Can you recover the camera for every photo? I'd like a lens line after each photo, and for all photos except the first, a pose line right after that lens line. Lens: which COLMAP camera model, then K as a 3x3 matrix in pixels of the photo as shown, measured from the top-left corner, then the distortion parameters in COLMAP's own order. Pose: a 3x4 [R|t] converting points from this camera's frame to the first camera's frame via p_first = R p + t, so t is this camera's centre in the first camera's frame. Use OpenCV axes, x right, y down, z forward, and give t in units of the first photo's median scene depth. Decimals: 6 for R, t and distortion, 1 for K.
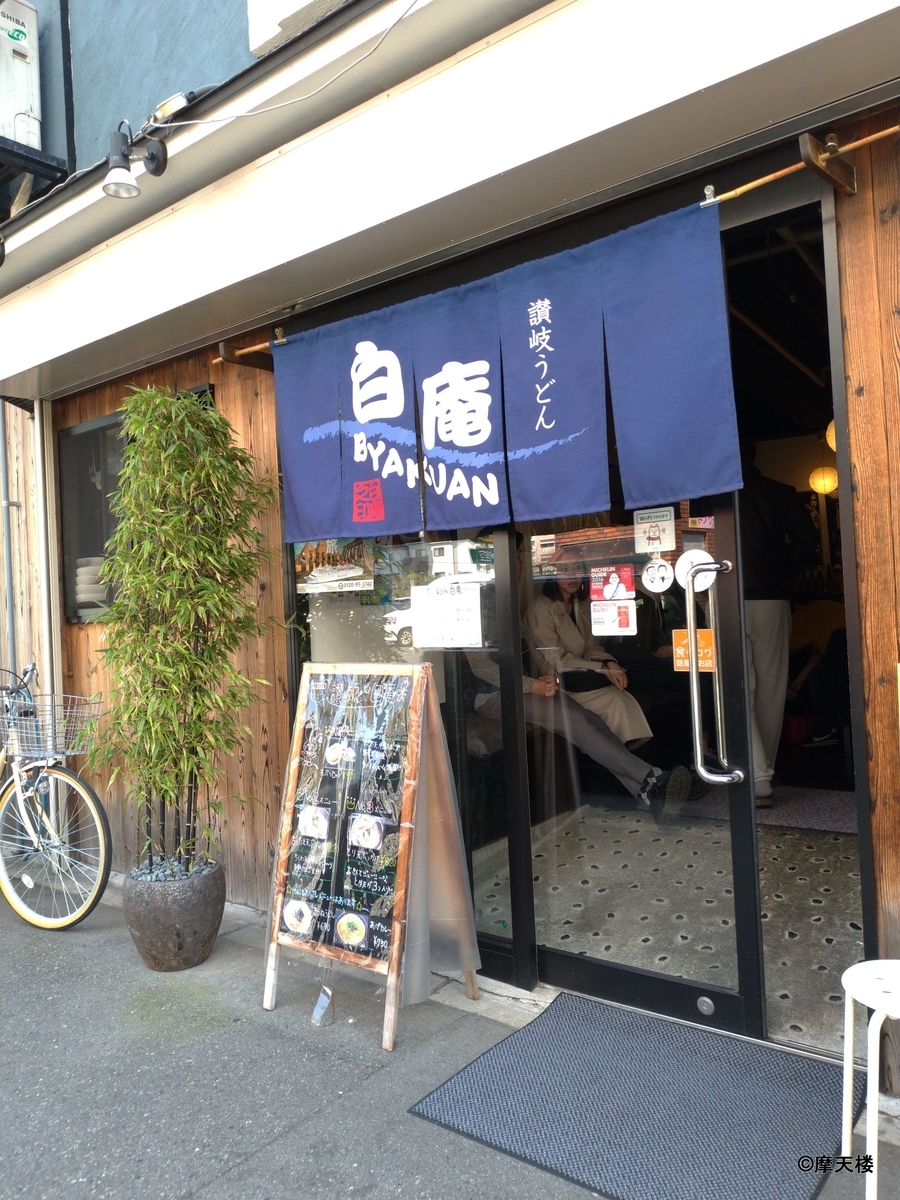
lens RADIAL K [[870.4, 0, 448.3], [0, 870.4, 582.2], [0, 0, 1]] dist [-0.002858, -0.000323]
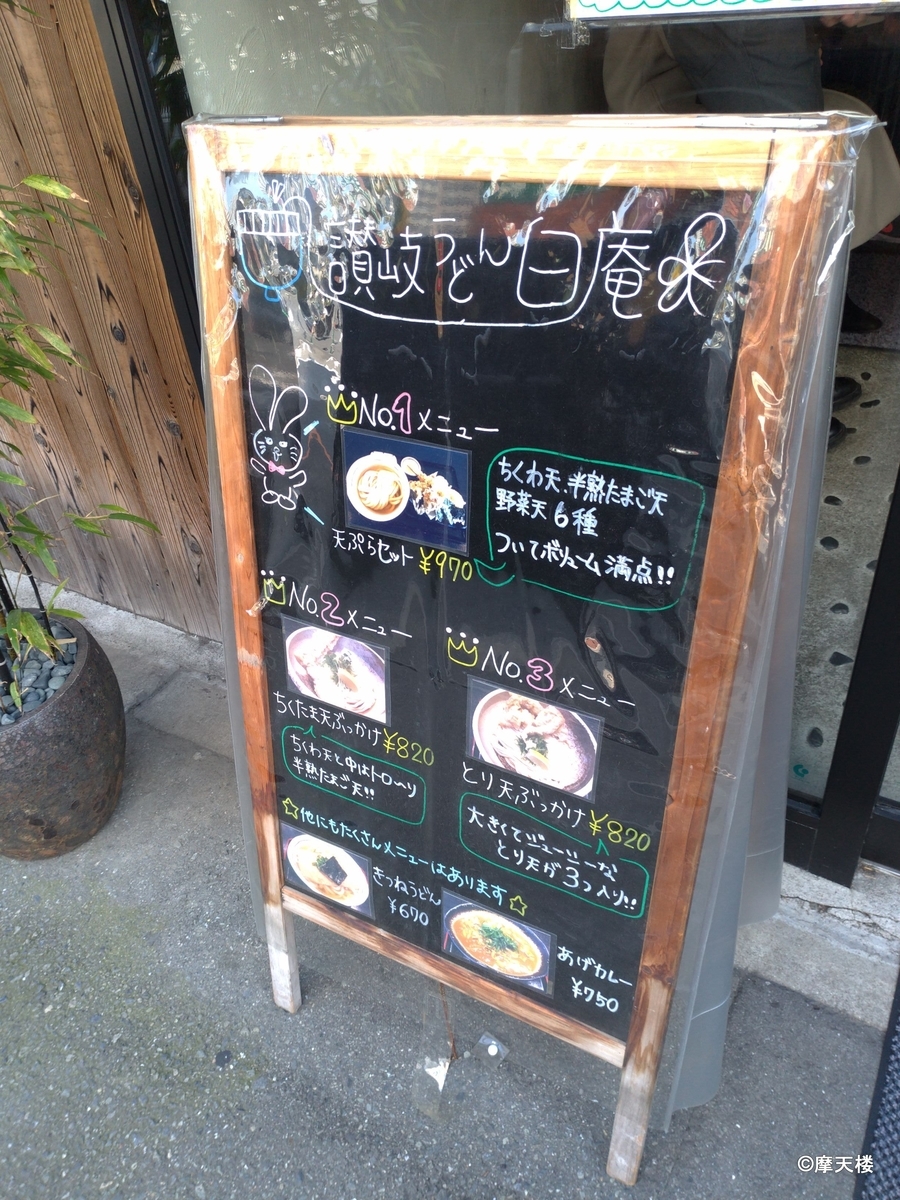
lens RADIAL K [[870.4, 0, 448.3], [0, 870.4, 582.2], [0, 0, 1]] dist [-0.002858, -0.000323]
pose [[0.989834, -0.115970, 0.082336, -0.136096], [0.041516, 0.789293, 0.612612, 0.049922], [-0.136032, -0.602966, 0.786083, 0.761964]]
